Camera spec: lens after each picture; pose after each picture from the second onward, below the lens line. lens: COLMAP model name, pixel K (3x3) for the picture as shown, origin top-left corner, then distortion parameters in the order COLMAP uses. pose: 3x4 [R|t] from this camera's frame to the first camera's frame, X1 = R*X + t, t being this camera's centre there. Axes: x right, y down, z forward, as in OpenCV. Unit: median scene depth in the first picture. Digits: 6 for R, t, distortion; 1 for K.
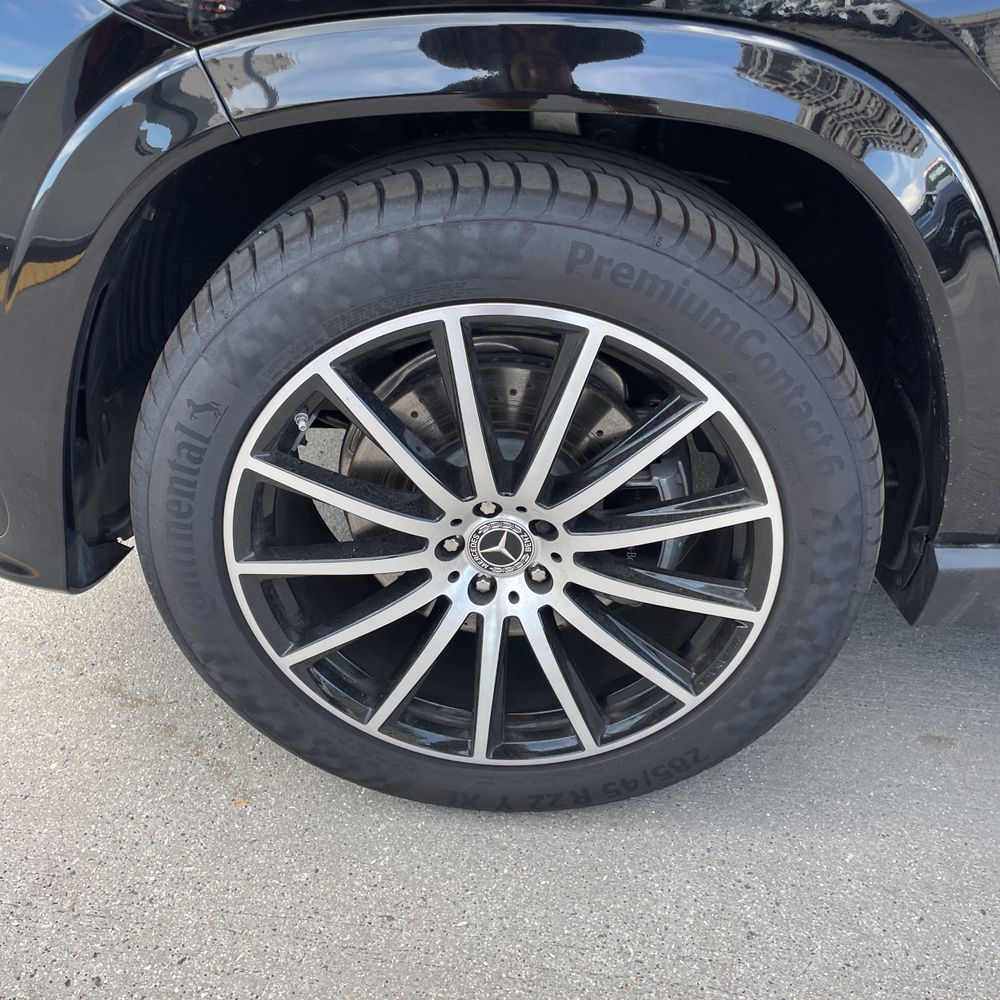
lens RADIAL K [[1012.6, 0, 500.7], [0, 1012.6, 481.4], [0, 0, 1]] dist [0.086496, -0.108398]
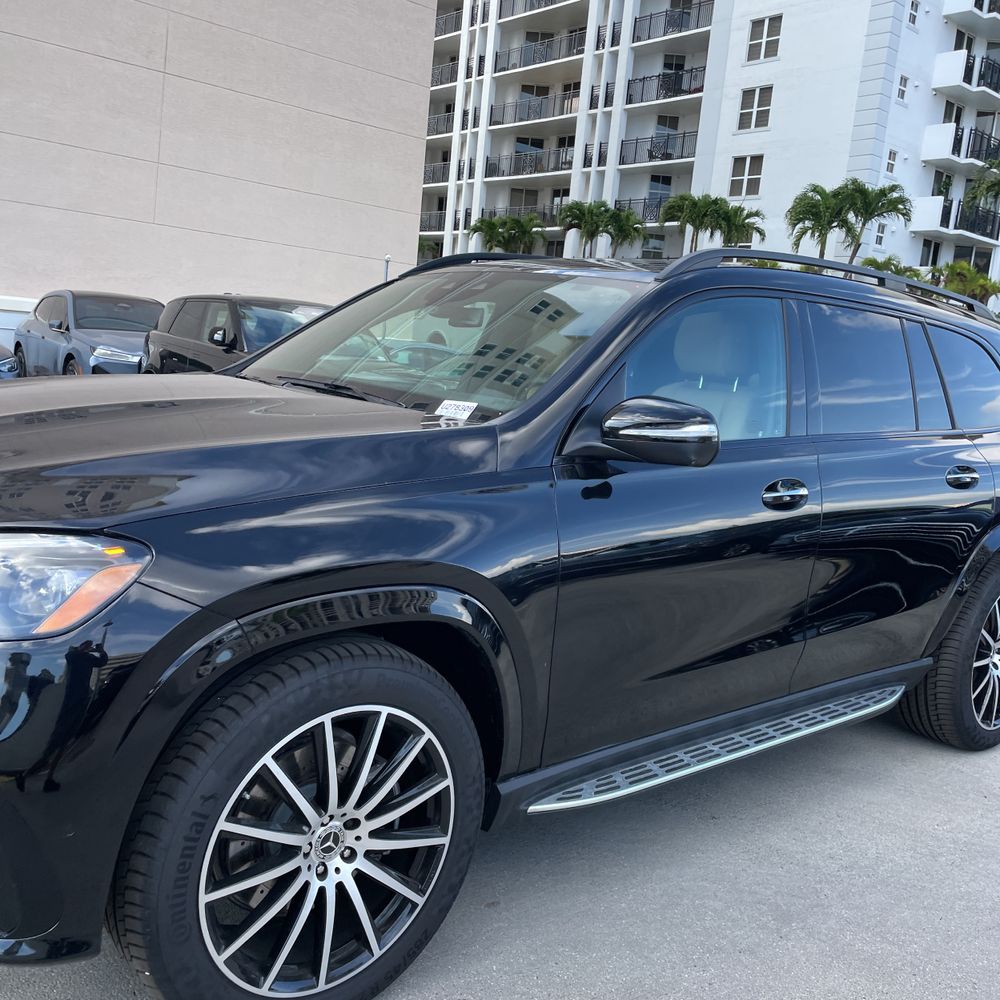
lens RADIAL K [[1012.6, 0, 500.7], [0, 1012.6, 481.4], [0, 0, 1]] dist [0.086496, -0.108398]
pose [[0.720704, -0.037554, 0.692225, -1.108886], [0.287857, 0.924591, -0.249540, 0.011923], [-0.630654, 0.379106, 0.677167, -0.758342]]
